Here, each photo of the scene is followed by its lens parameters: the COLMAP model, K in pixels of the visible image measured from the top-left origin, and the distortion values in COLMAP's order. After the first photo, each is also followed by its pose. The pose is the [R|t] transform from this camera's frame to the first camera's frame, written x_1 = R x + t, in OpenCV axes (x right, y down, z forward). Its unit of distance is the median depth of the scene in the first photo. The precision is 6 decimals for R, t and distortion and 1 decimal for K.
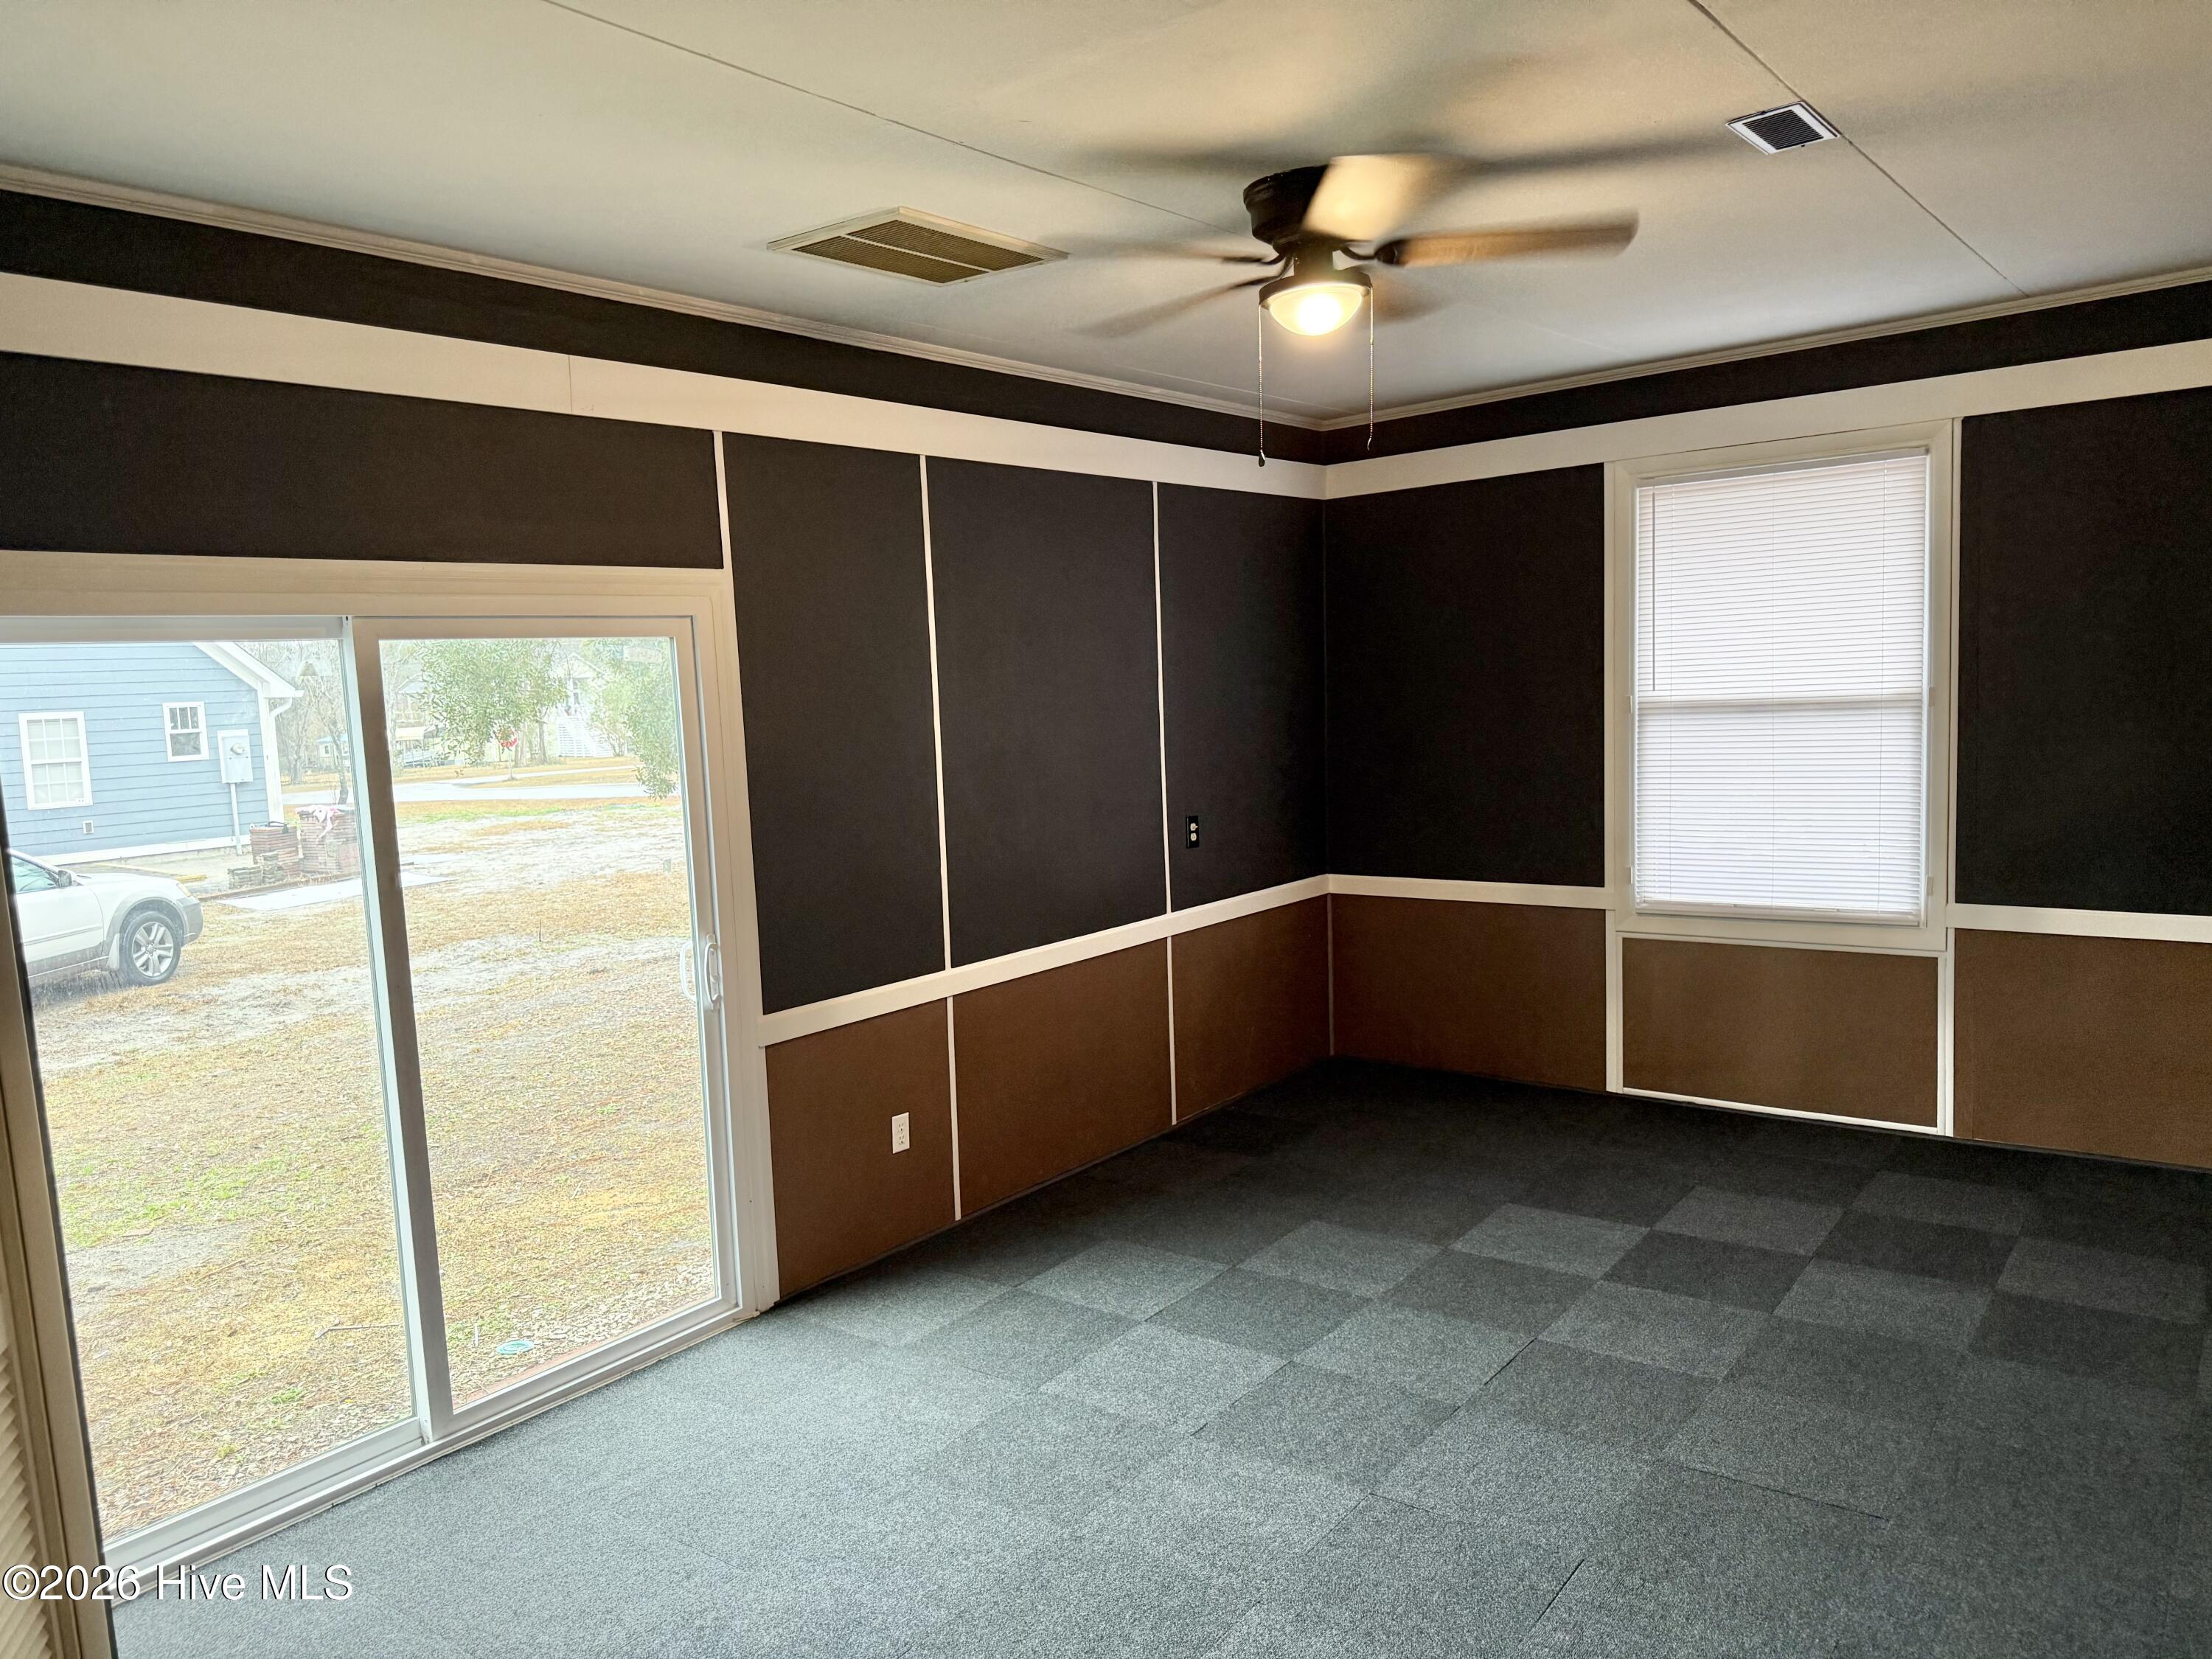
lens RADIAL K [[1455.4, 0, 1103.3], [0, 1455.4, 827.3], [0, 0, 1]] dist [-0.070376, -0.011232]
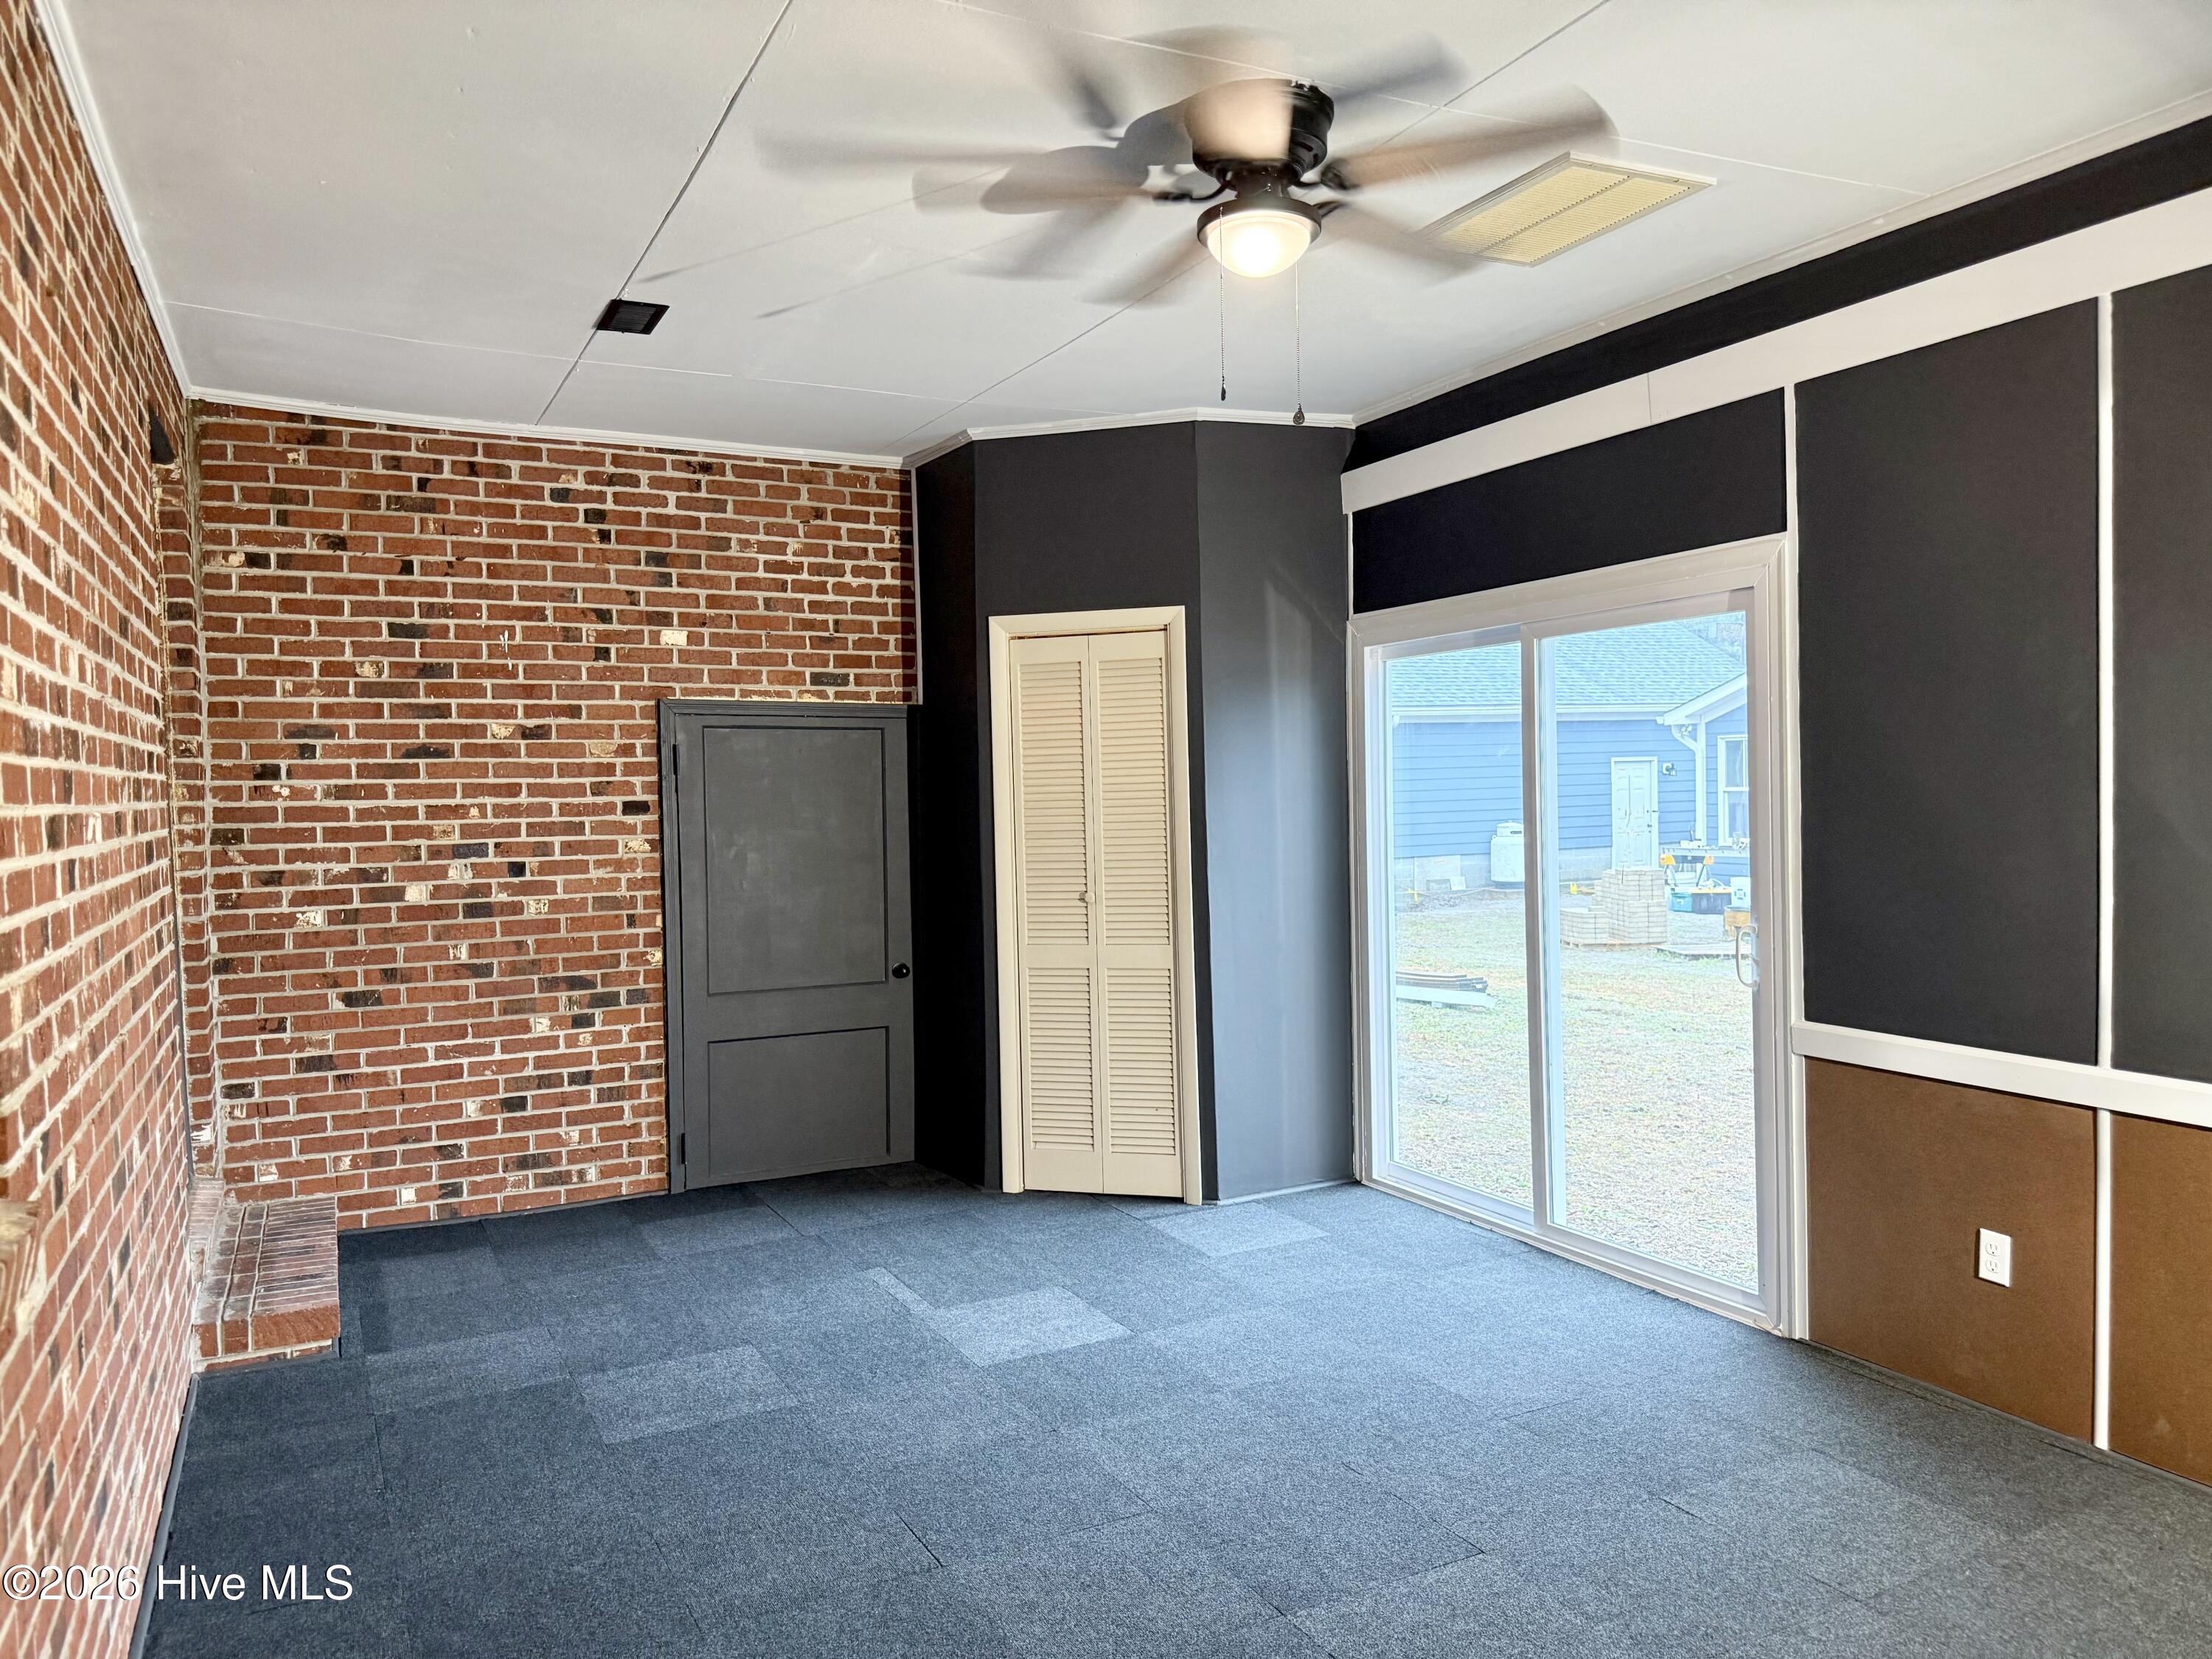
lens RADIAL K [[1455.4, 0, 1105.8], [0, 1455.4, 844.4], [0, 0, 1]] dist [-0.070376, -0.011232]
pose [[-0.438364, 0.088220, -0.894458, 0.742730], [-0.048523, 0.991397, 0.121561, -0.065935], [0.897487, 0.096690, -0.430312, 0.976858]]
